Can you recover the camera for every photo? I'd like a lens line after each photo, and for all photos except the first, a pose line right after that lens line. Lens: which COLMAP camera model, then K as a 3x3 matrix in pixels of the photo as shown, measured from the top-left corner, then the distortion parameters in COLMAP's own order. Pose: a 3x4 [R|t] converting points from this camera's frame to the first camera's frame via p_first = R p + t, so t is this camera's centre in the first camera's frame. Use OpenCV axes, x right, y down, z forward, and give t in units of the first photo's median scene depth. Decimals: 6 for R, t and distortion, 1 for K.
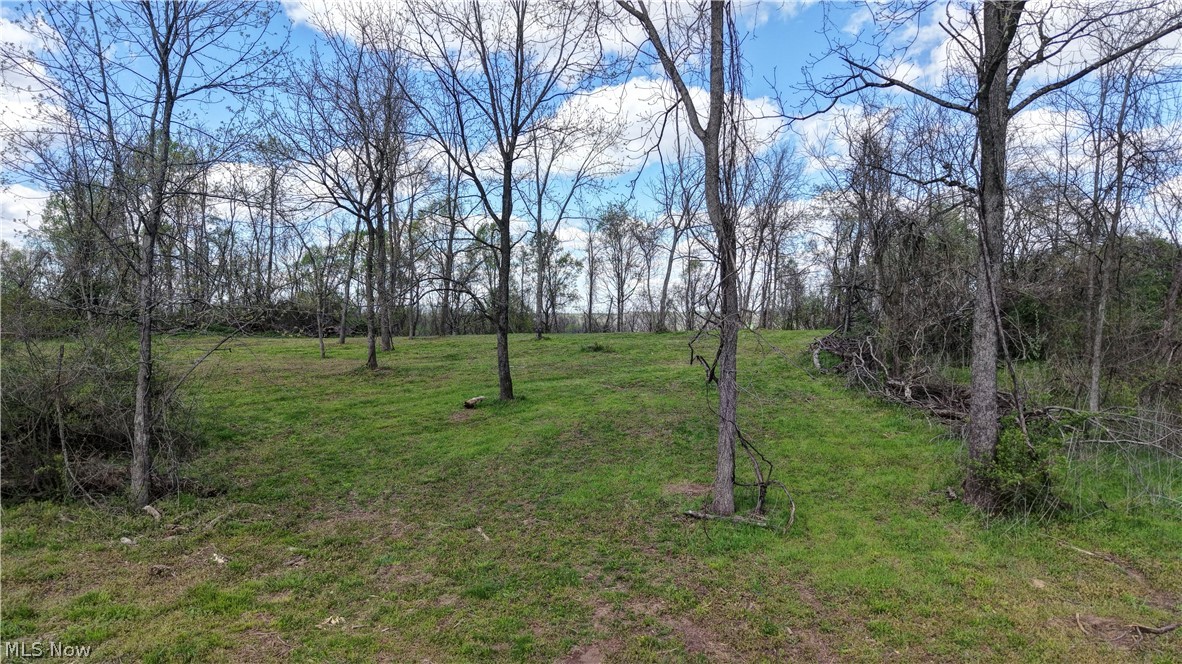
lens RADIAL K [[806.7, 0, 574.5], [0, 806.7, 348.5], [0, 0, 1]] dist [0.007844, -0.002834]
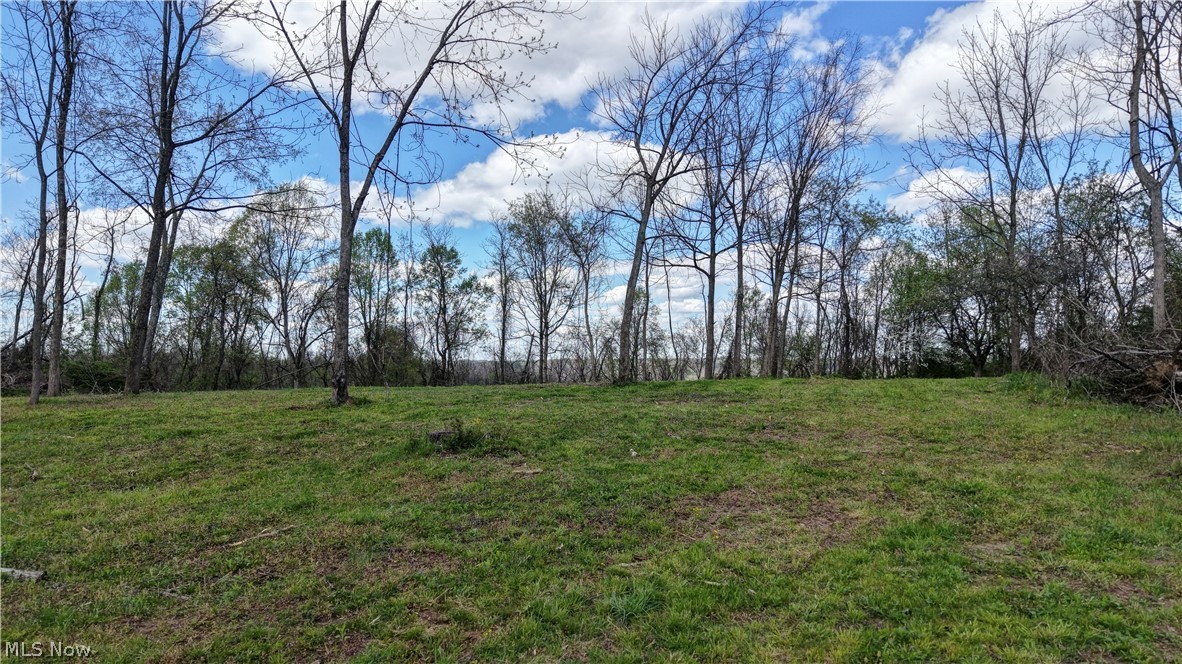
lens RADIAL K [[794.5, 0, 591.0], [0, 794.5, 332.0], [0, 0, 1]] dist [0.004950, -0.000665]
pose [[0.993640, 0.000090, 0.112605, 0.020834], [0.008992, 0.996743, -0.080141, -0.007993], [-0.112245, 0.080644, 0.990403, 0.327209]]
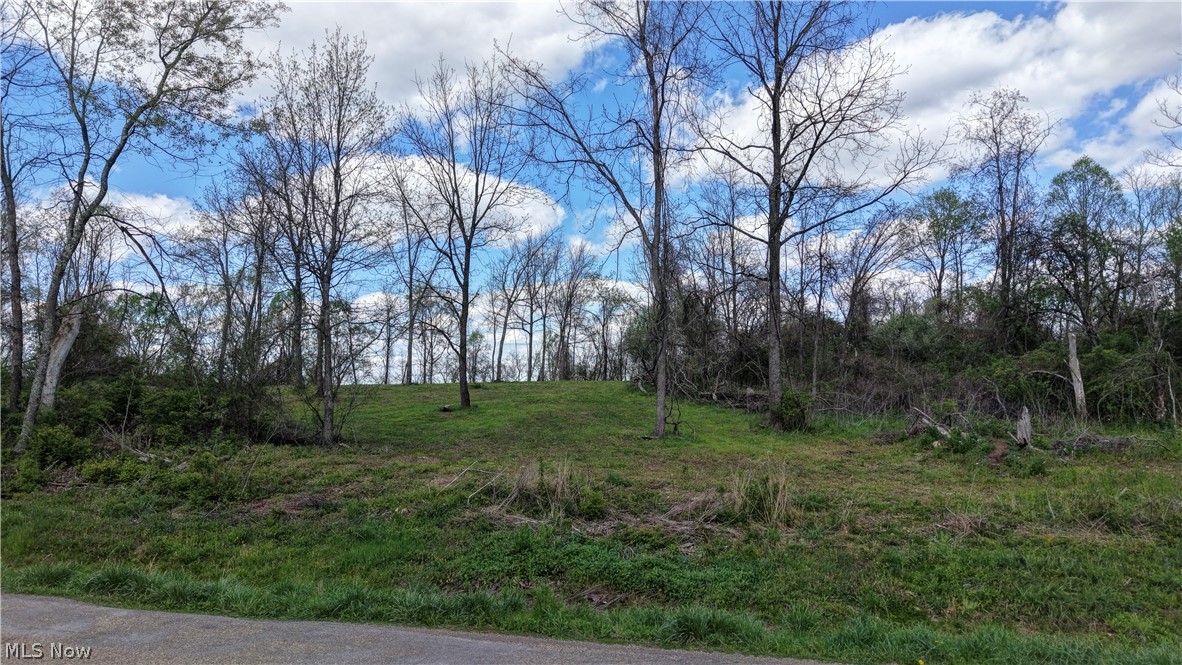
lens RADIAL K [[794.5, 0, 591.0], [0, 794.5, 332.5], [0, 0, 1]] dist [0.004950, -0.000665]
pose [[0.939043, 0.022594, 0.343057, -0.115891], [0.018350, 0.993122, -0.115634, 0.031592], [-0.343311, 0.114881, 0.932170, -0.135663]]
